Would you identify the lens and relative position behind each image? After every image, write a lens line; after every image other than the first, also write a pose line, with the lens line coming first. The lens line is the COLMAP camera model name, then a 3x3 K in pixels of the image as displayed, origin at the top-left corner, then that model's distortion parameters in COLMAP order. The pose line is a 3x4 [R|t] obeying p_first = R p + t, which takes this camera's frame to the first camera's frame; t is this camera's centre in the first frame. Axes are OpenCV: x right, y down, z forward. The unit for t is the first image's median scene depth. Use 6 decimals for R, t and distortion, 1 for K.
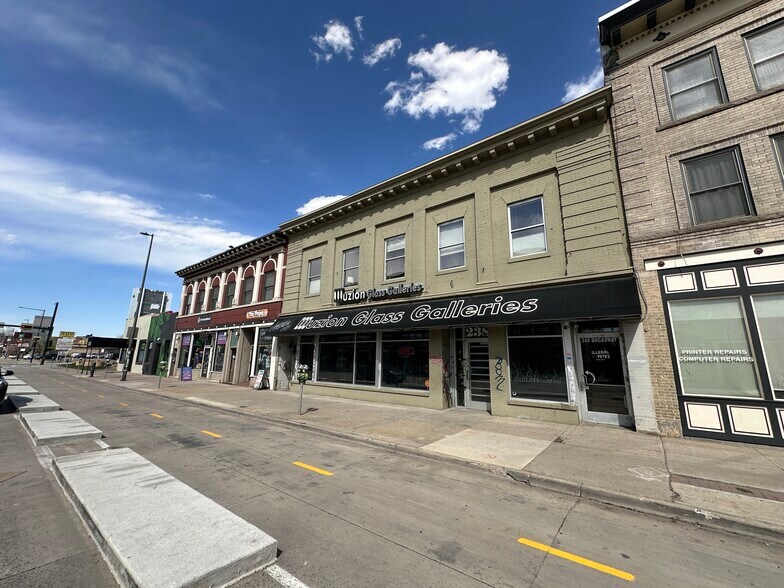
lens RADIAL K [[313.8, 0, 395.2], [0, 313.8, 290.8], [0, 0, 1]] dist [0.000383, 0.000591]
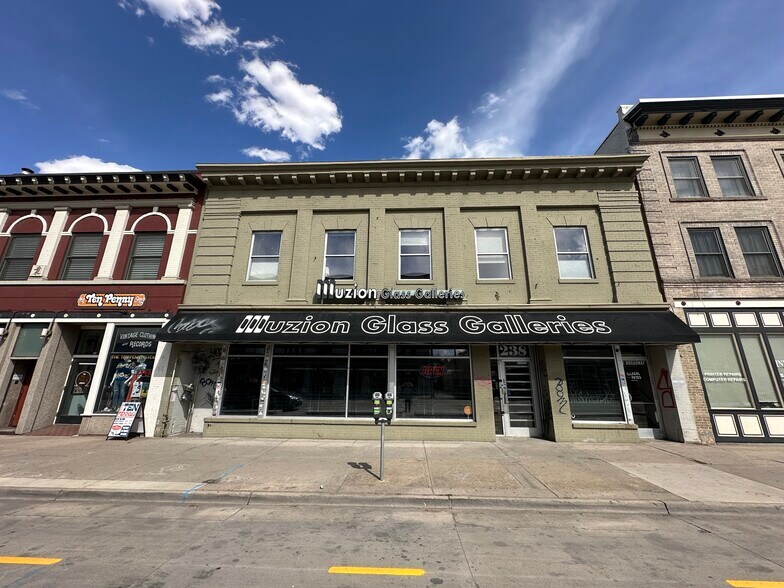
lens RADIAL K [[311.8, 0, 394.3], [0, 311.8, 290.4], [0, 0, 1]] dist [-0.001002, 0.000626]
pose [[0.820896, 0.149762, 0.551091, -0.546247], [-0.117989, 0.988658, -0.092919, 0.079057], [-0.558757, 0.011254, 0.829255, 0.411328]]
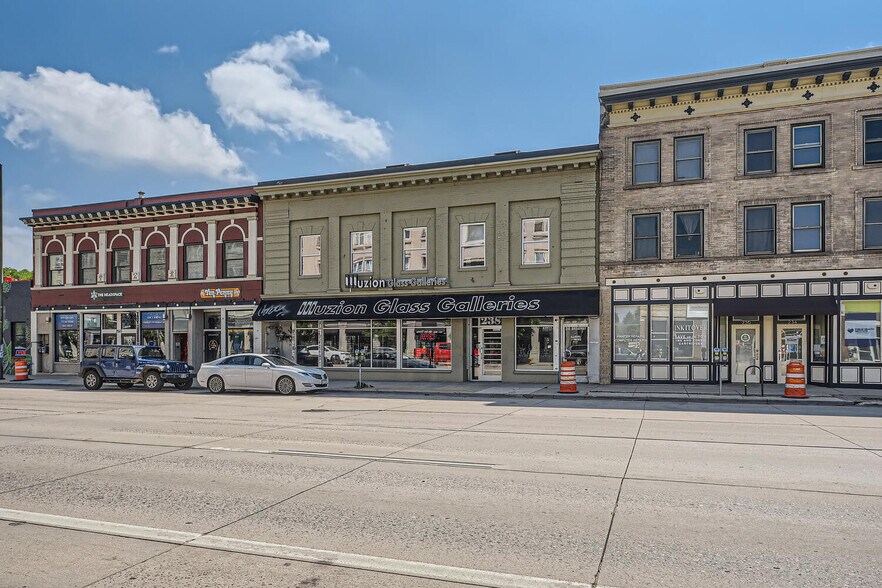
lens RADIAL K [[610.2, 0, 437.1], [0, 610.2, 341.1], [0, 0, 1]] dist [0.004294, -0.000527]
pose [[0.953014, -0.014269, 0.302591, -0.626445], [-0.048865, 0.978568, 0.200044, -0.245451], [-0.298960, -0.205431, 0.931891, -1.111575]]
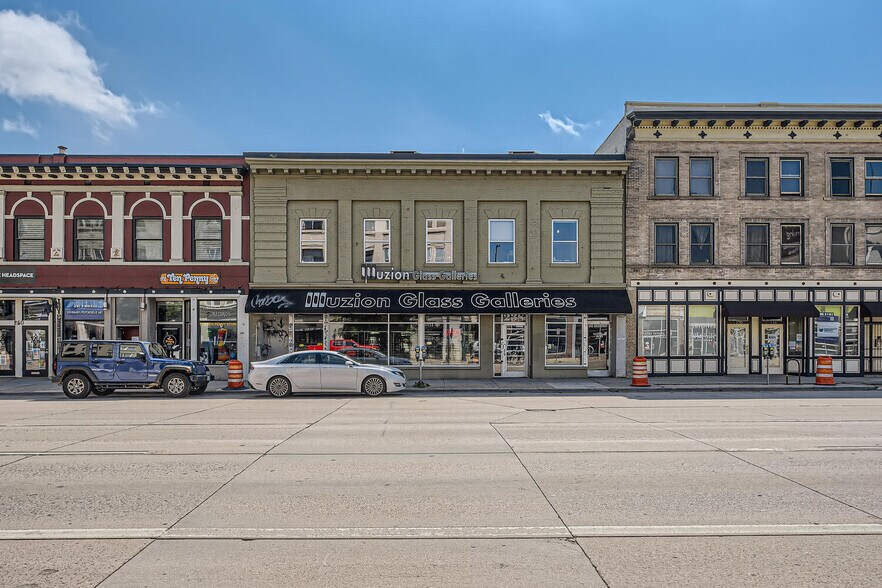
lens RADIAL K [[595.8, 0, 471.0], [0, 595.8, 339.0], [0, 0, 1]] dist [0.004598, -0.001431]
pose [[0.773418, -0.009739, 0.633822, -1.290219], [-0.122464, 0.978749, 0.164475, -0.142146], [-0.621955, -0.204828, 0.755789, -0.637232]]
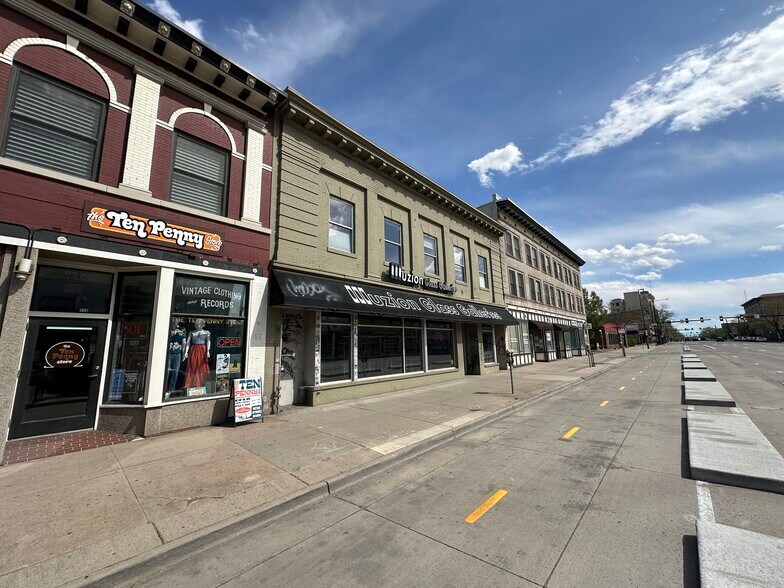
lens RADIAL K [[308.8, 0, 392.0], [0, 308.8, 294.0], [0, 0, 1]] dist [-0.002517, -0.000311]
pose [[0.093067, 0.148197, 0.984569, -1.229820], [-0.189678, 0.973390, -0.128585, 0.225664], [-0.977426, -0.174785, 0.118700, 1.120671]]
